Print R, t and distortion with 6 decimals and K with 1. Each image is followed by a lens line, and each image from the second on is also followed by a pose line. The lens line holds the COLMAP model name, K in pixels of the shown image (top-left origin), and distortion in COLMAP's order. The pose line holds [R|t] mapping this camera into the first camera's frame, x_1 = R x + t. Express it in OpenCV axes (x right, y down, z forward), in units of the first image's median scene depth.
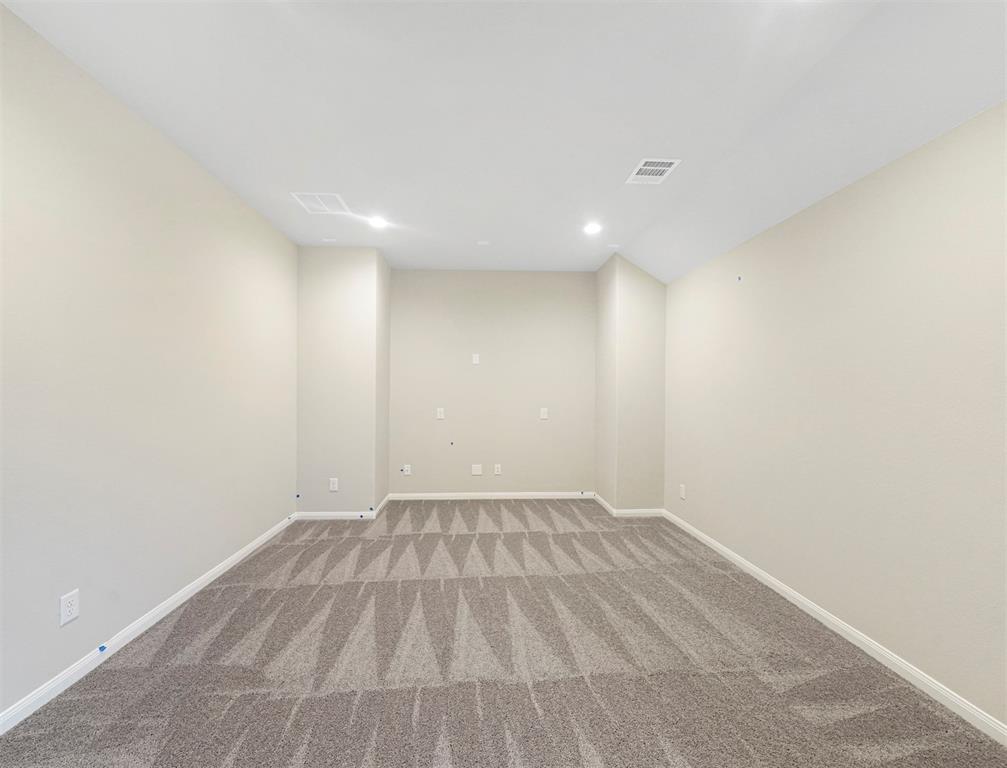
lens RADIAL K [[419.1, 0, 501.4], [0, 419.1, 397.1], [0, 0, 1]] dist [0.001311, 0.000134]
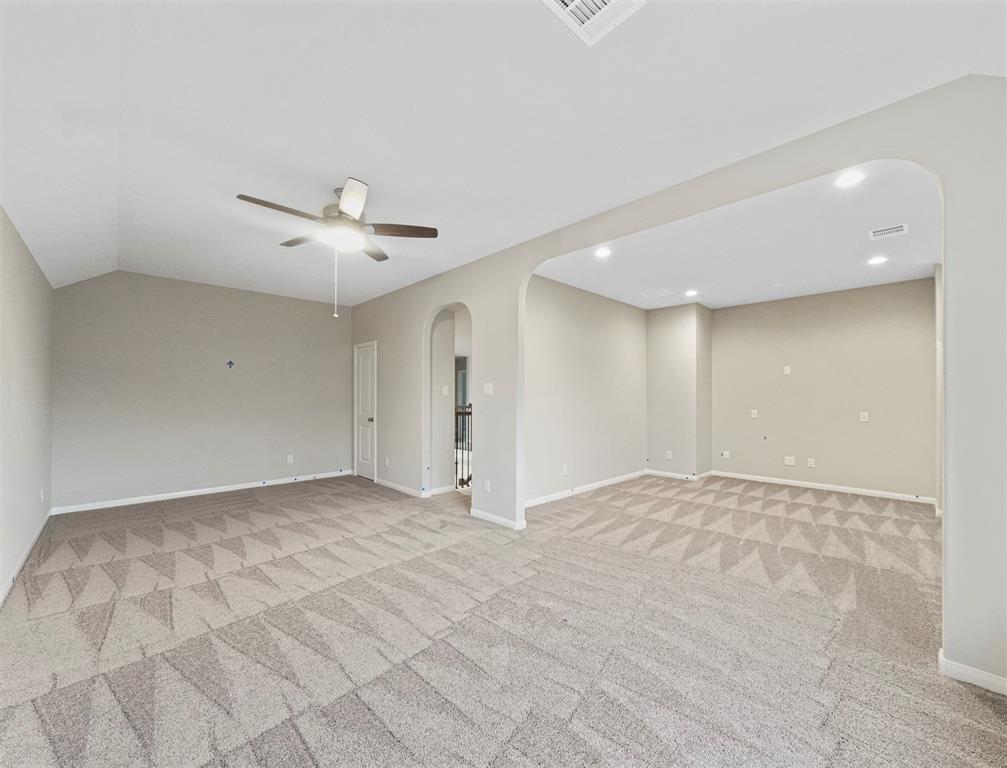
lens RADIAL K [[406.7, 0, 488.6], [0, 406.7, 383.6], [0, 0, 1]] dist [0.000076, 0.000253]
pose [[0.652907, -0.027844, -0.756926, 0.432458], [-0.010511, 0.998895, -0.045811, 0.018669], [0.757365, 0.037867, 0.651892, -0.703797]]
